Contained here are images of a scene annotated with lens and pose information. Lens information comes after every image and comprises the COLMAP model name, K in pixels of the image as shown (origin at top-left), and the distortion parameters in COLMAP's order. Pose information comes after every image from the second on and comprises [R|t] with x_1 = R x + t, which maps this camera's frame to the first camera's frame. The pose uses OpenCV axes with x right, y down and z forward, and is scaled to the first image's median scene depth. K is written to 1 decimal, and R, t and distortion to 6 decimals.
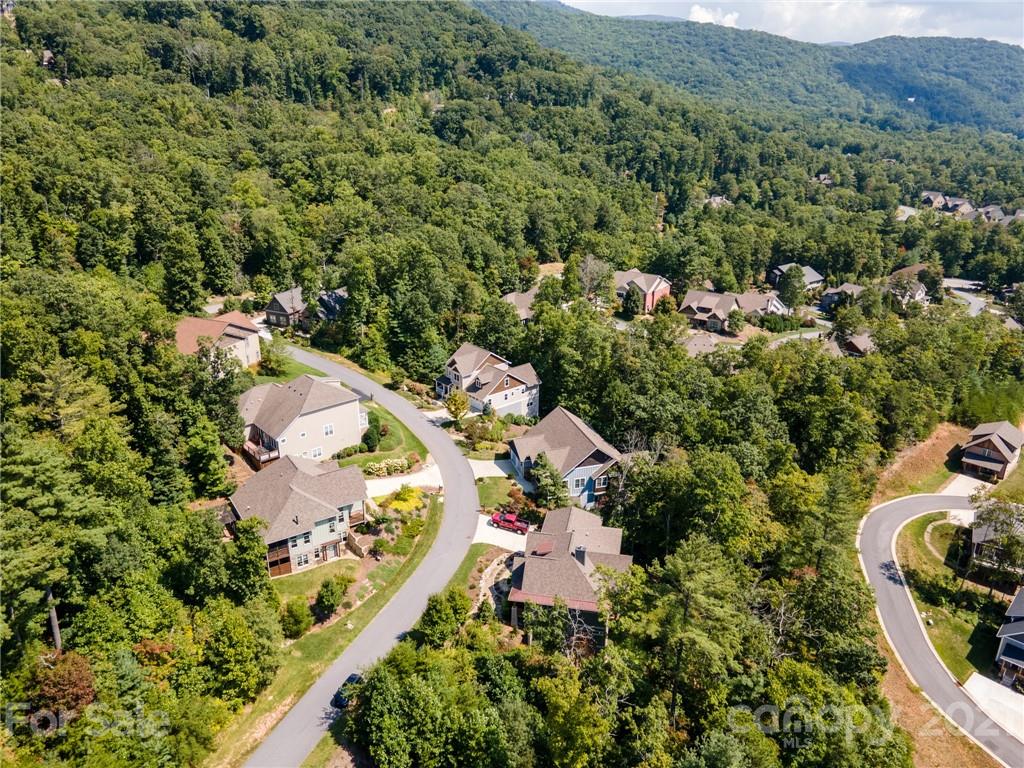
lens RADIAL K [[739.0, 0, 520.5], [0, 739.0, 387.5], [0, 0, 1]] dist [0.023937, 0.028195]
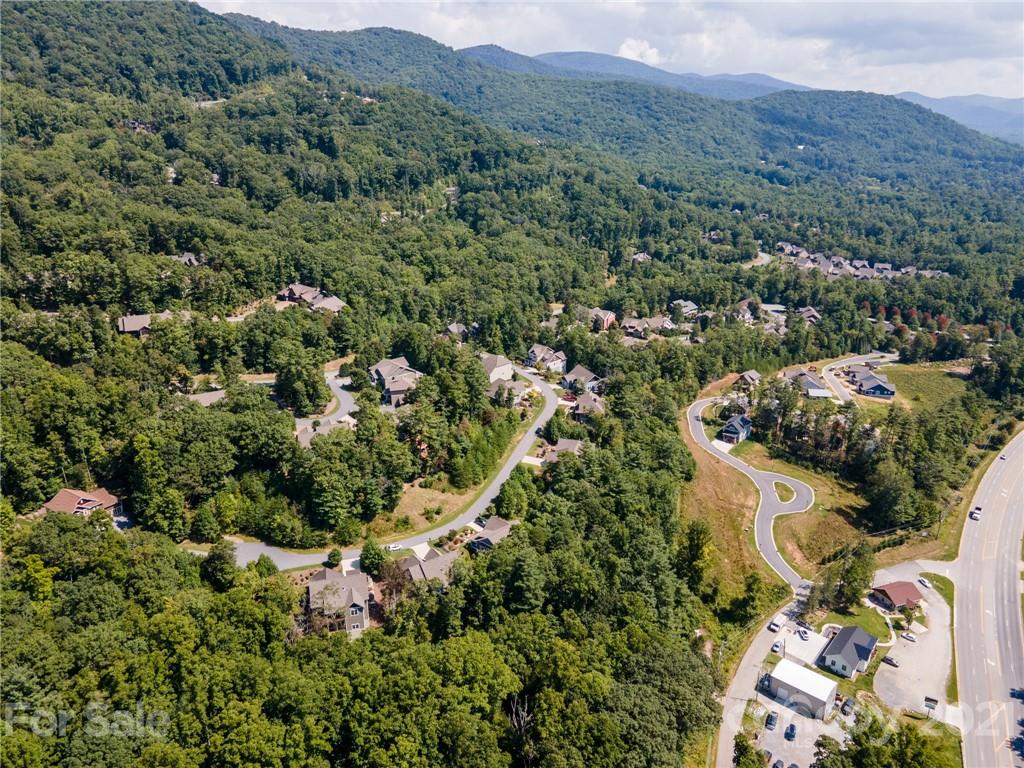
lens RADIAL K [[739.0, 0, 520.5], [0, 739.0, 387.5], [0, 0, 1]] dist [0.023937, 0.028195]
pose [[0.996610, -0.034079, 0.074884, -0.165785], [0.035917, 0.999082, -0.023332, 0.074887], [-0.074021, 0.025942, 0.996919, -0.768193]]
